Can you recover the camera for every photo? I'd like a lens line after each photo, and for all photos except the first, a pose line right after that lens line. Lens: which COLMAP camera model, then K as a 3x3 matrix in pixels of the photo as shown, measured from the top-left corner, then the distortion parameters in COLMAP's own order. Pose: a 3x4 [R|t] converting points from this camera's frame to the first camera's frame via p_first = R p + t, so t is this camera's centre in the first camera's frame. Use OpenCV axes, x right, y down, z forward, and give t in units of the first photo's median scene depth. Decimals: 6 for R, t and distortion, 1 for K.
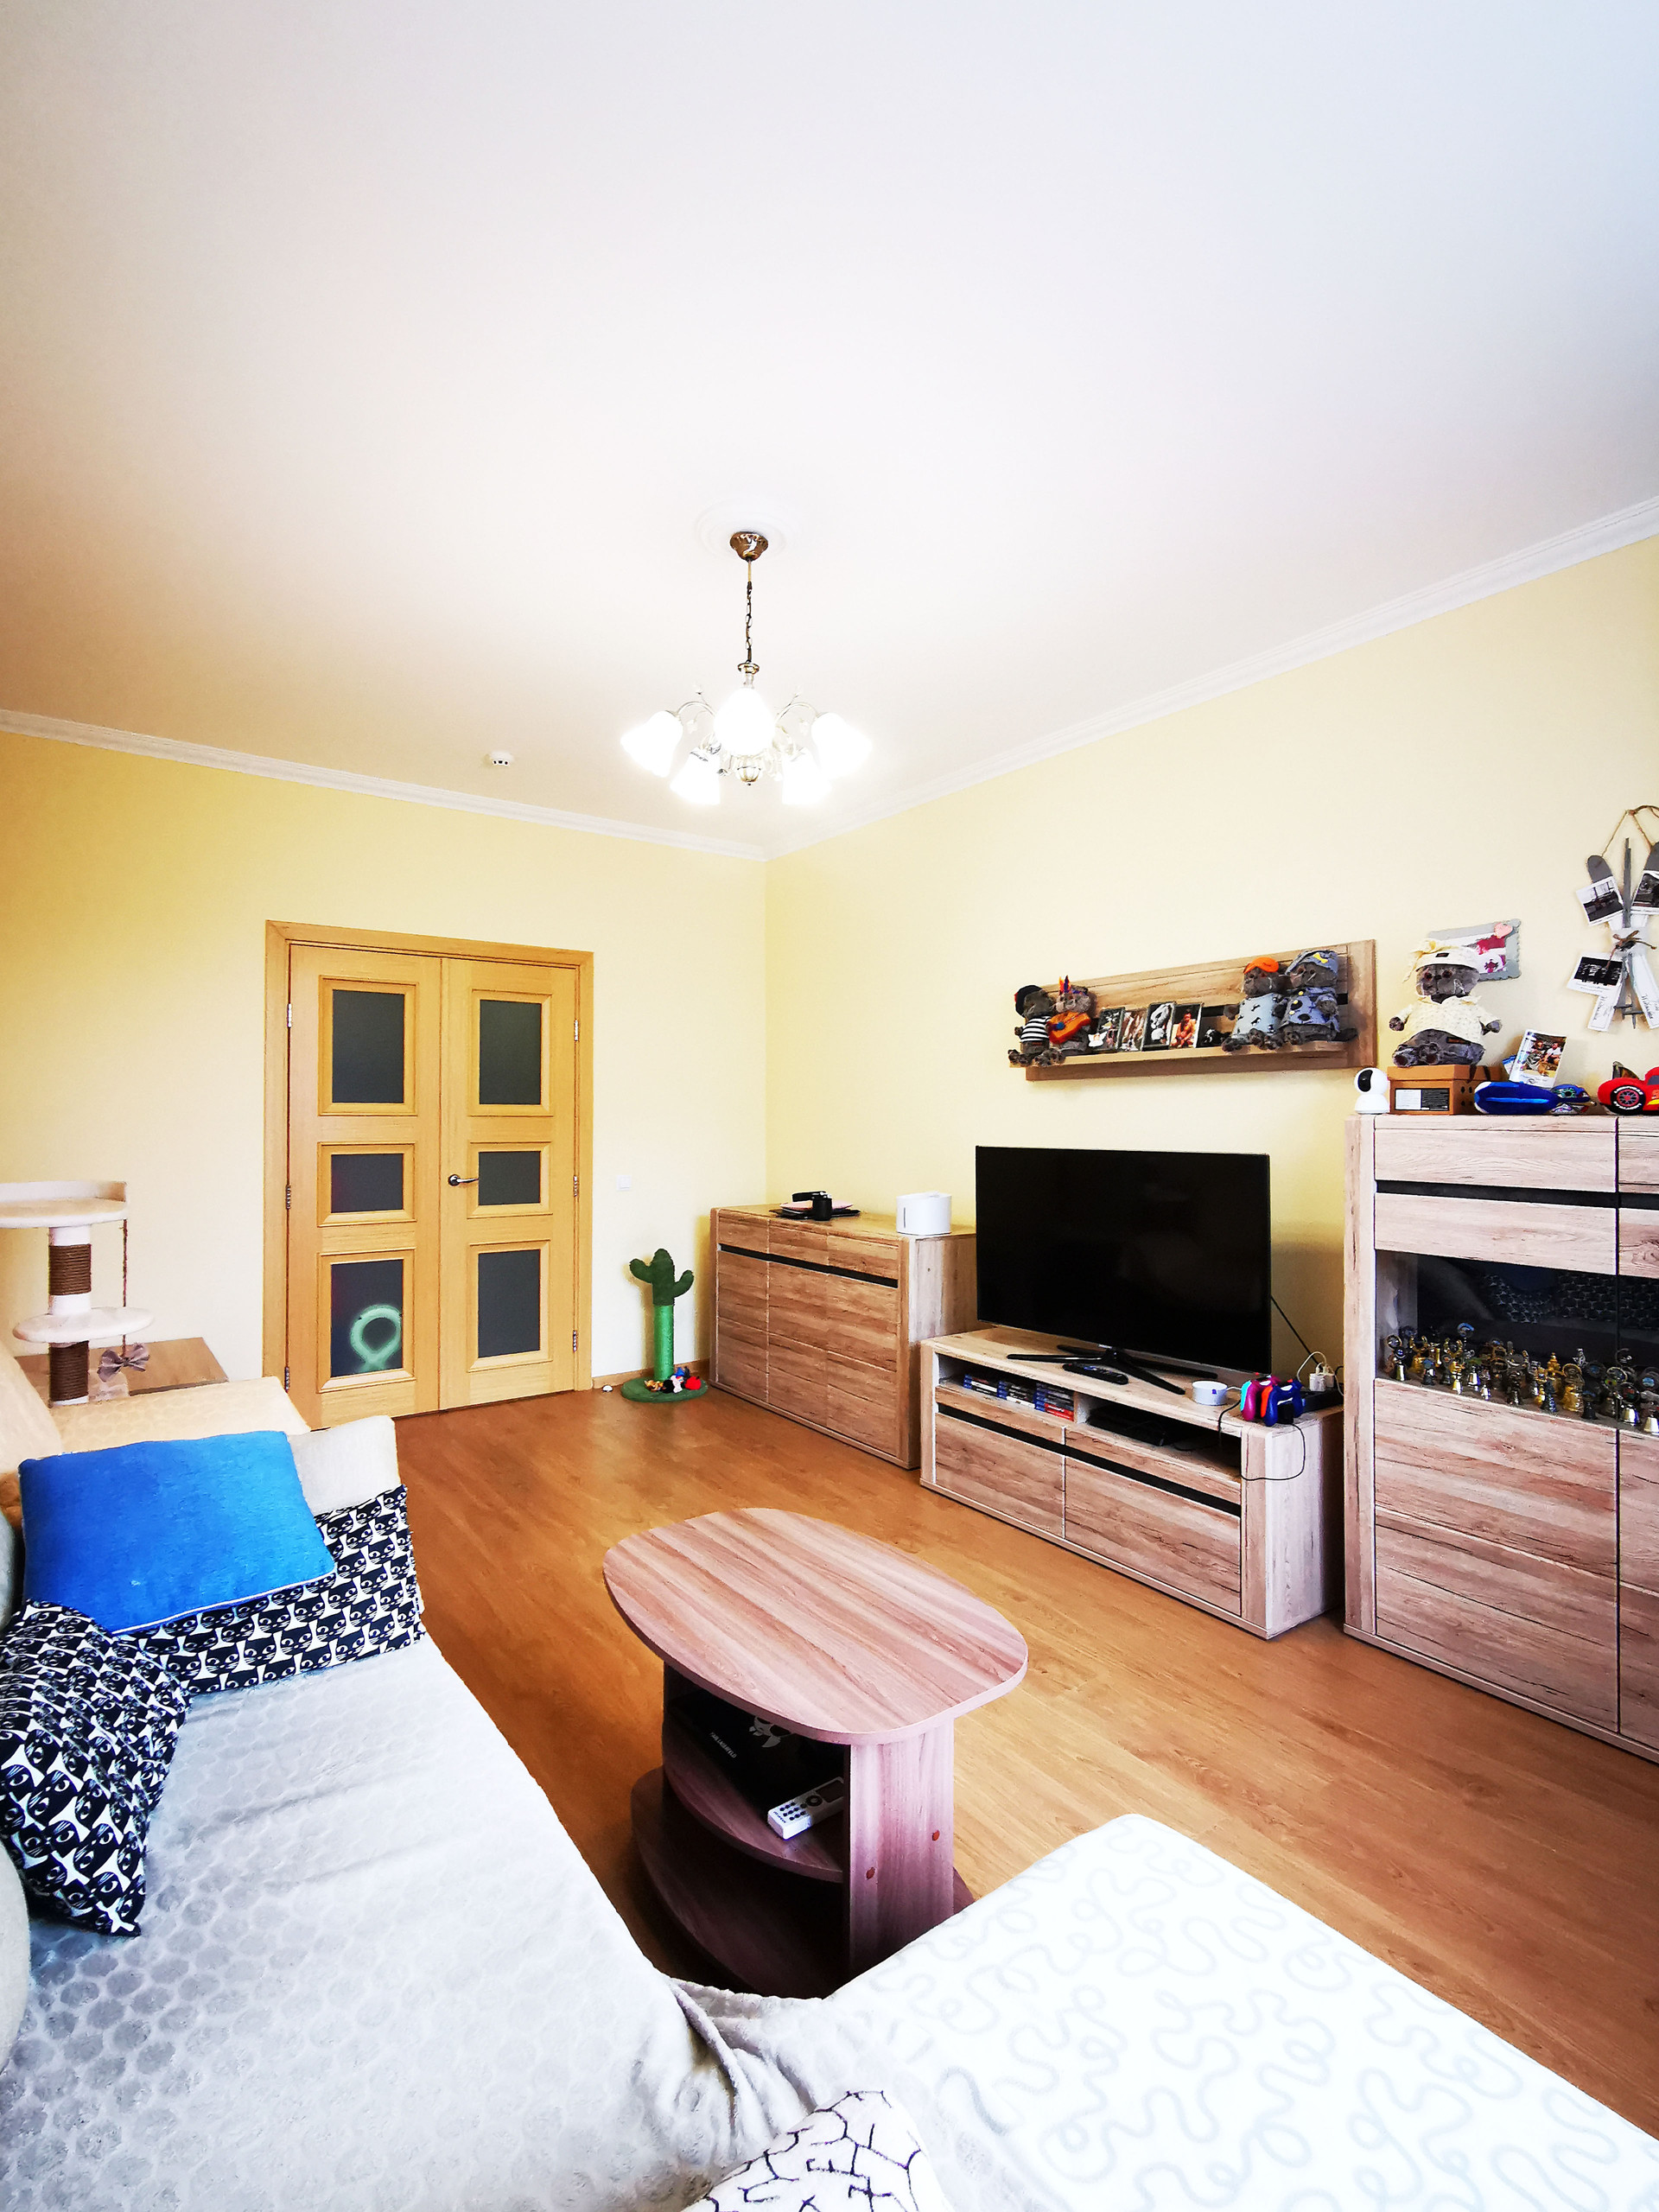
lens RADIAL K [[1049.8, 0, 823.4], [0, 1049.8, 1110.6], [0, 0, 1]] dist [0.004682, -0.004225]
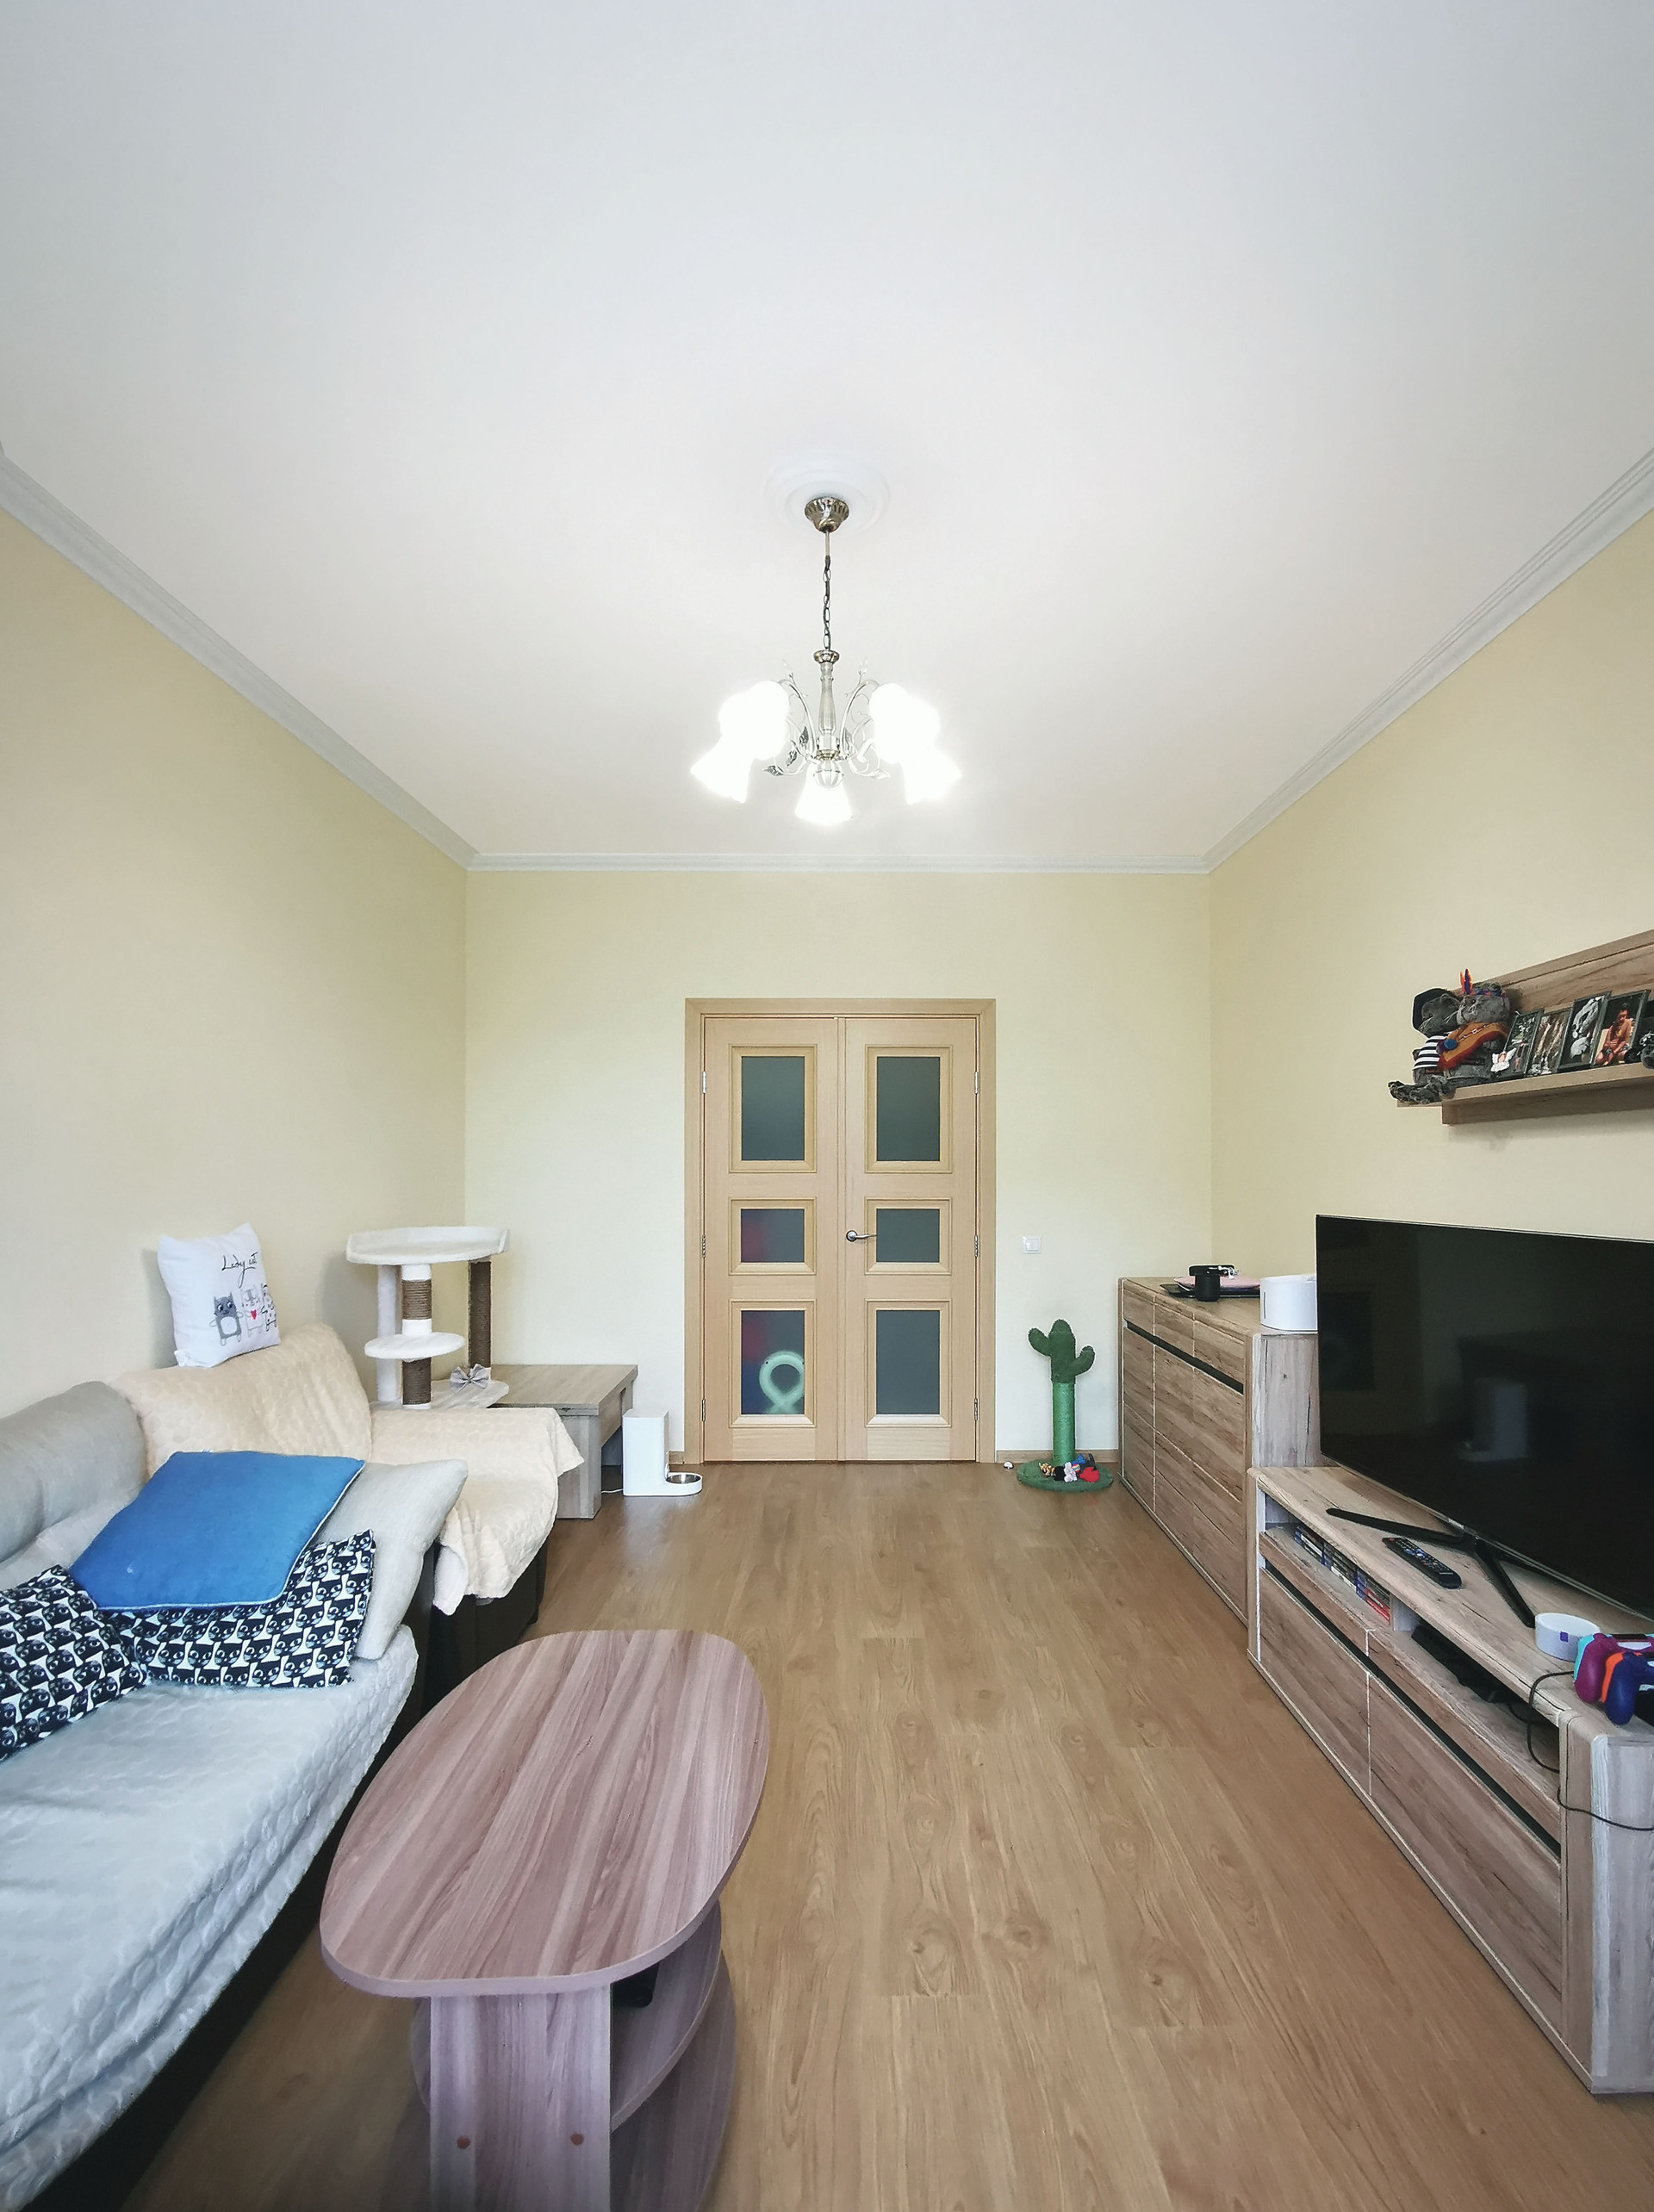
lens RADIAL K [[1049.9, 0, 886.9], [0, 1049.9, 1161.2], [0, 0, 1]] dist [0.004682, -0.004225]
pose [[0.820970, -0.005430, -0.570946, 0.285771], [0.002866, 0.999981, -0.005389, -0.000918], [0.570964, 0.002788, 0.820970, 0.203010]]
